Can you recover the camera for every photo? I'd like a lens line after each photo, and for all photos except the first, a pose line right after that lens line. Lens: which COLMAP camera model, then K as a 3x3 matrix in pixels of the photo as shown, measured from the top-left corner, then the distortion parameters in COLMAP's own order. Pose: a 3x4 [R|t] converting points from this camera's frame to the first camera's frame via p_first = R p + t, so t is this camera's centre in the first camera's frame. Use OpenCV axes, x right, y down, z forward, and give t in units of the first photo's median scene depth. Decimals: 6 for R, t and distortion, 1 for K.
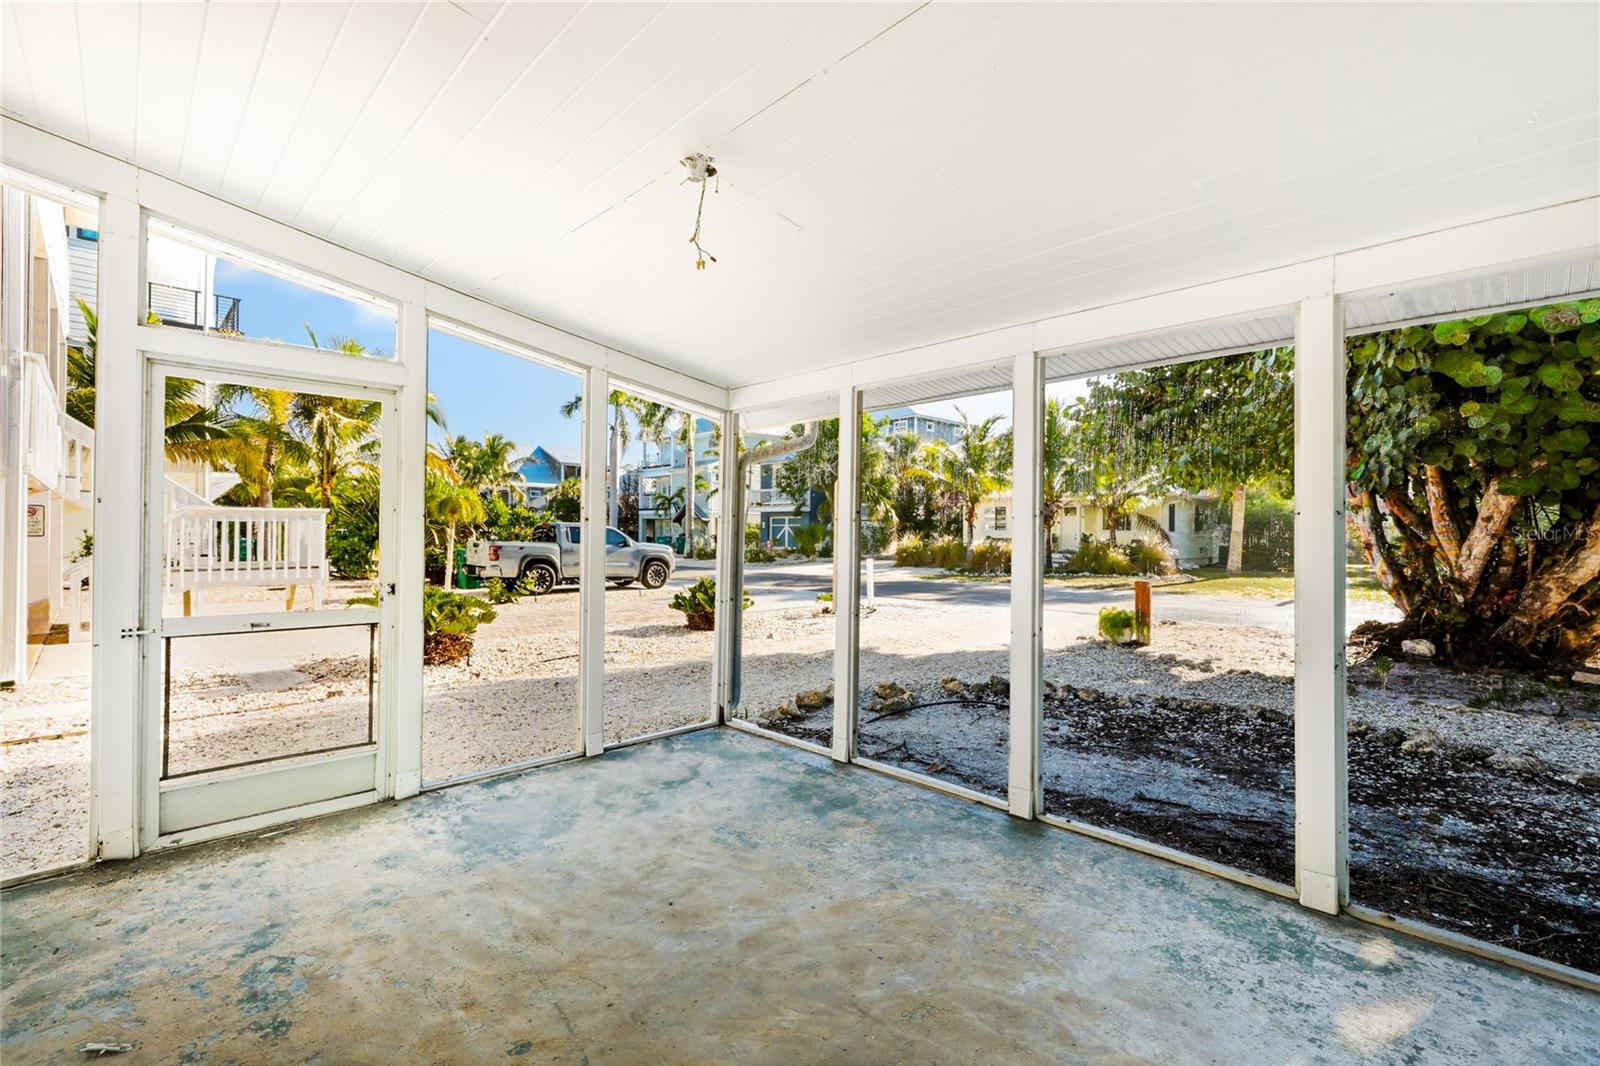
lens RADIAL K [[724.8, 0, 802.9], [0, 724.8, 528.8], [0, 0, 1]] dist [0.003451, -0.000147]
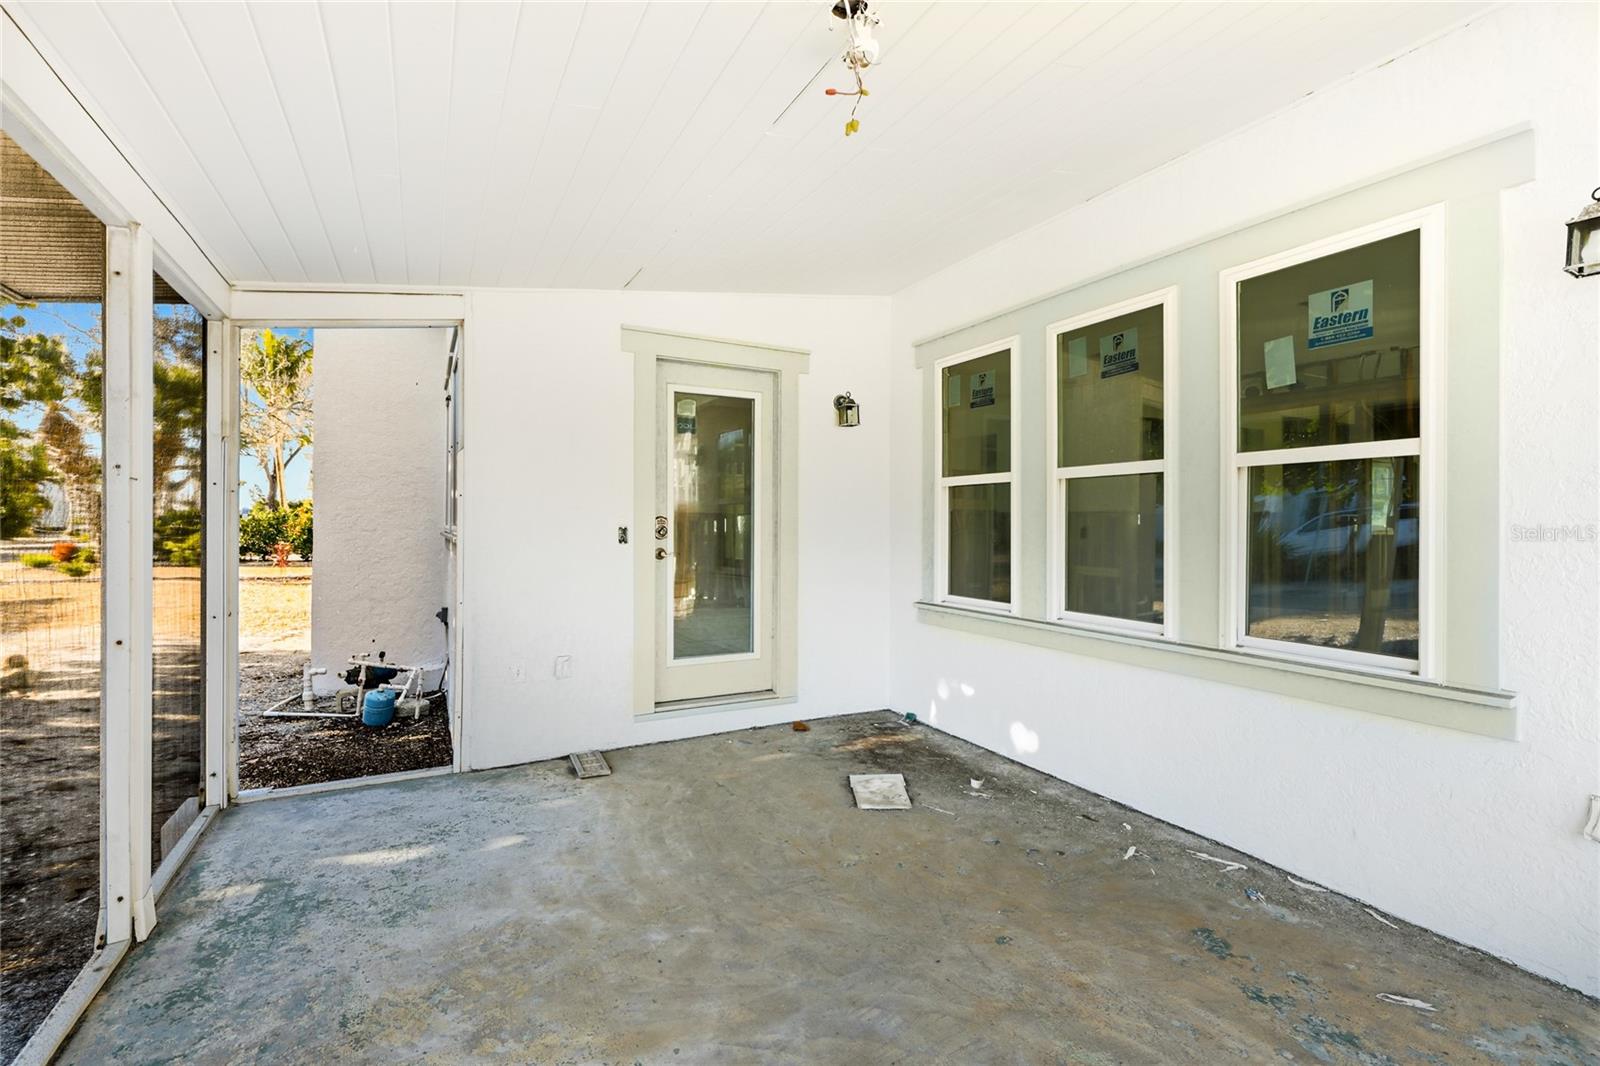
lens RADIAL K [[724.8, 0, 799.3], [0, 724.8, 530.8], [0, 0, 1]] dist [0.003451, -0.000147]
pose [[-0.960600, -0.016728, 0.277430, -0.325301], [-0.016606, 0.999858, 0.002786, 0.030192], [-0.277437, -0.001931, -0.960742, 1.901698]]
